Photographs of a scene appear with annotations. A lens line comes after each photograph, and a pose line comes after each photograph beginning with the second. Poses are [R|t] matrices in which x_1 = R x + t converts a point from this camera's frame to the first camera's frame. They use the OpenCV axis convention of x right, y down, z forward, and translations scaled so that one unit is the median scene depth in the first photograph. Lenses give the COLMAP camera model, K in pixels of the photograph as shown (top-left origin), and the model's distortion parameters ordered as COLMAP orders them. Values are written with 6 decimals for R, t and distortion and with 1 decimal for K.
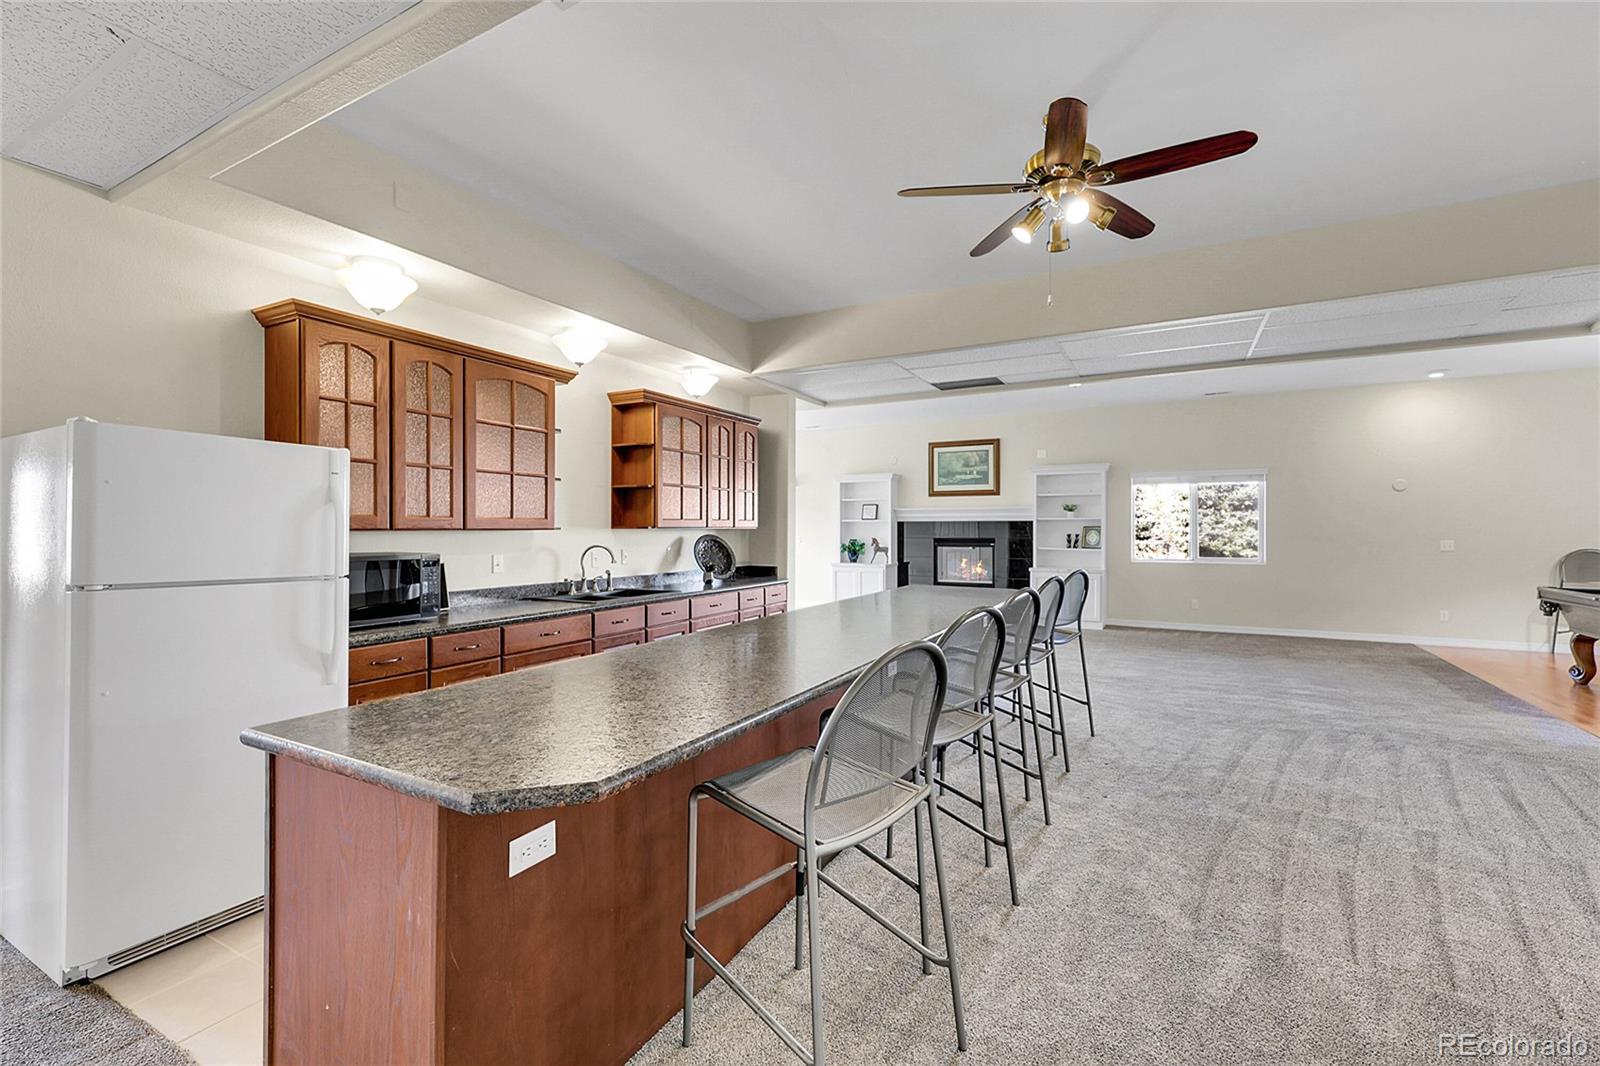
lens RADIAL K [[690.0, 0, 798.9], [0, 690.0, 529.2], [0, 0, 1]] dist [0.004468, 0.000508]
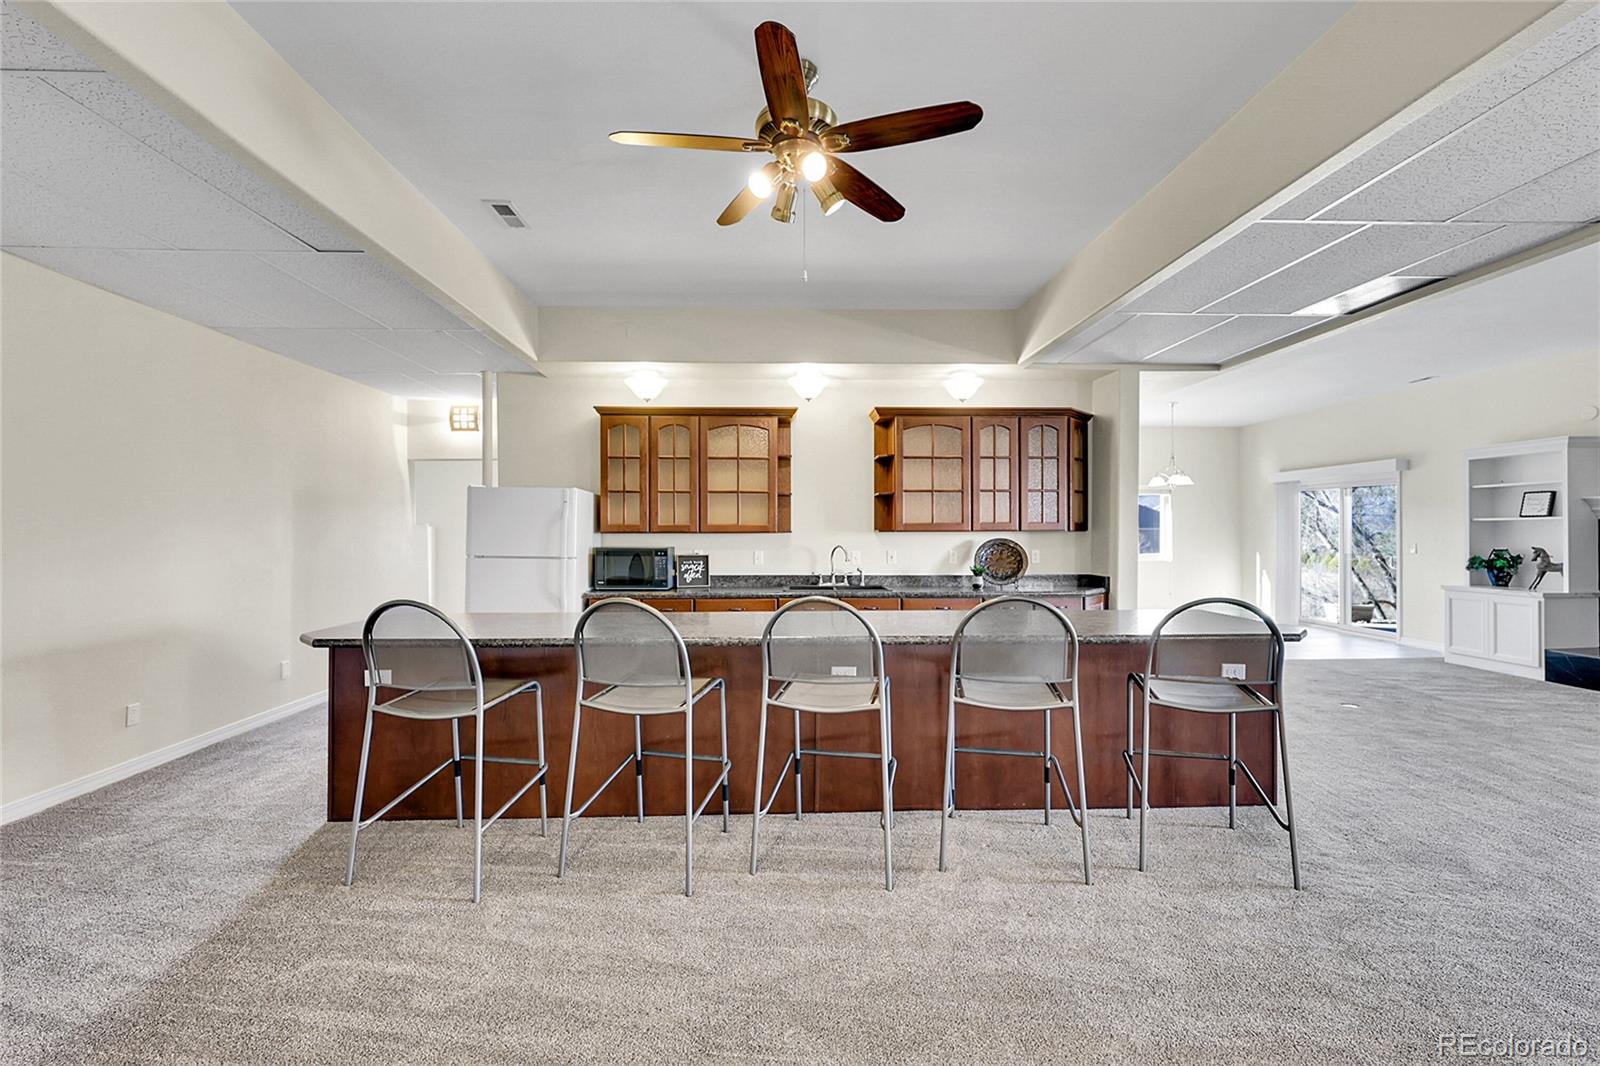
lens RADIAL K [[690.0, 0, 794.4], [0, 690.0, 531.8], [0, 0, 1]] dist [0.004468, 0.000508]
pose [[0.507974, -0.001723, -0.861371, 0.319358], [-0.000351, 0.999998, -0.002207, 0.000735], [0.861372, 0.001424, 0.507972, 0.153017]]
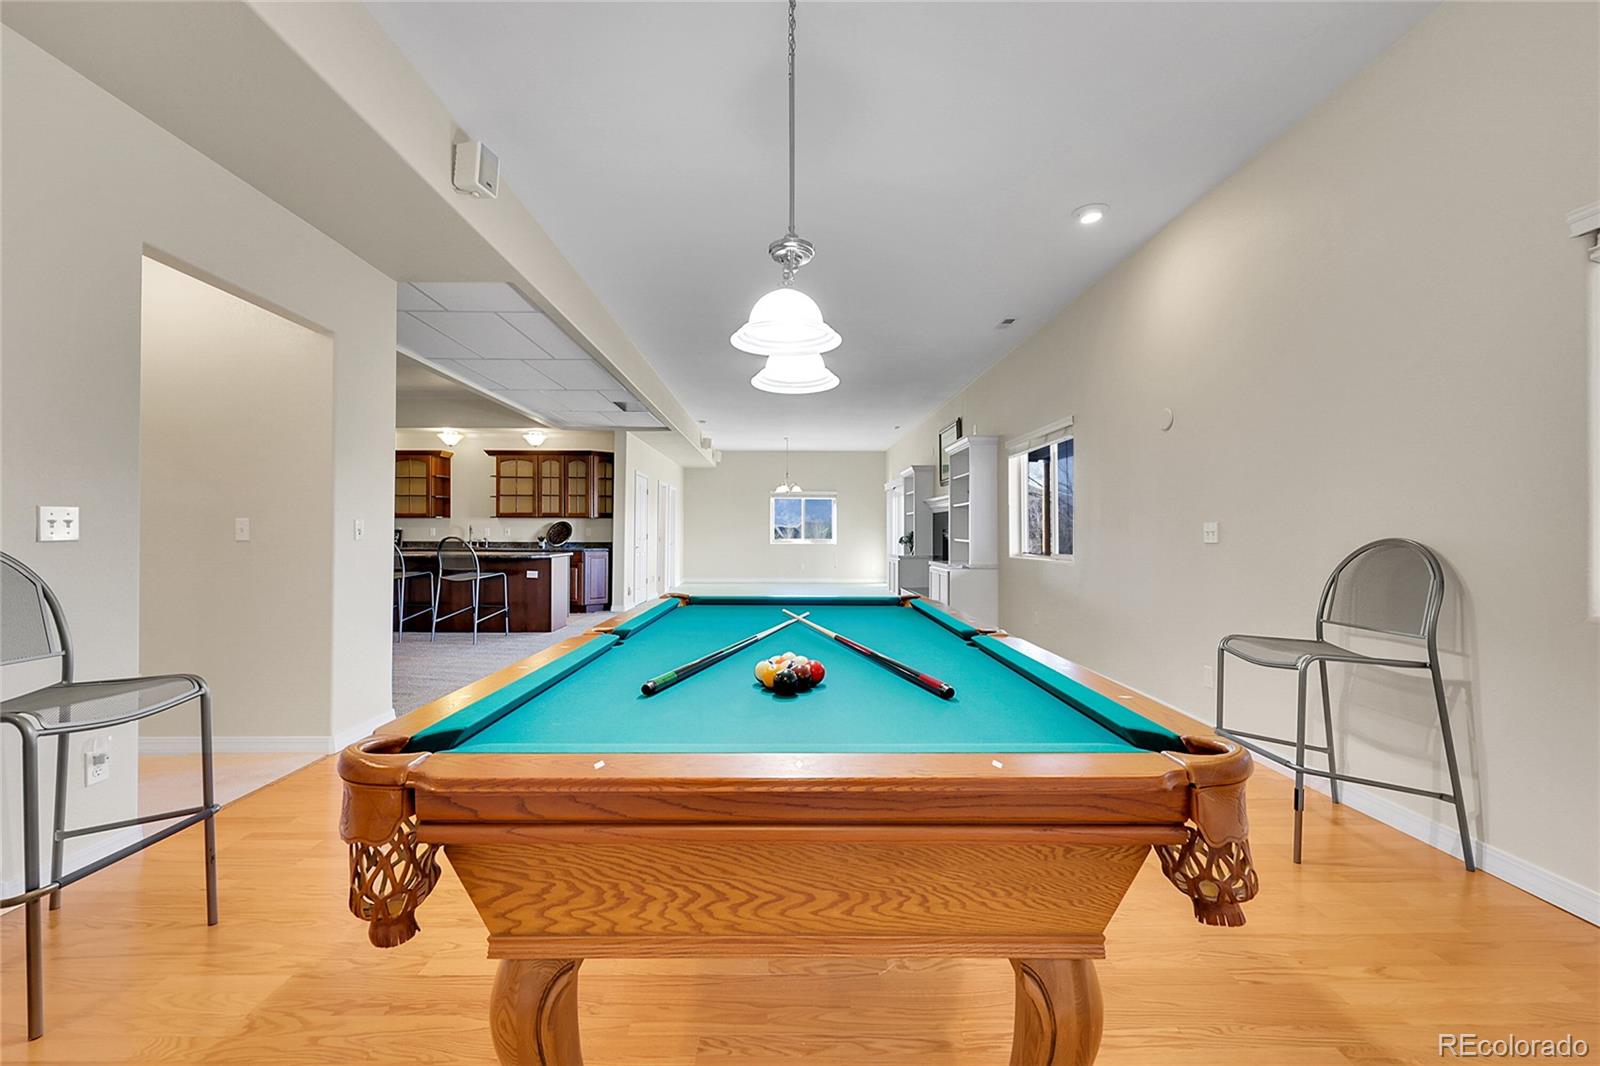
lens RADIAL K [[690.0, 0, 797.3], [0, 690.0, 535.8], [0, 0, 1]] dist [0.004468, 0.000508]
pose [[0.490750, -0.005639, -0.871282, 0.977655], [-0.005049, 0.999944, -0.009315, 0.033547], [0.871286, 0.008970, 0.490694, 0.382395]]
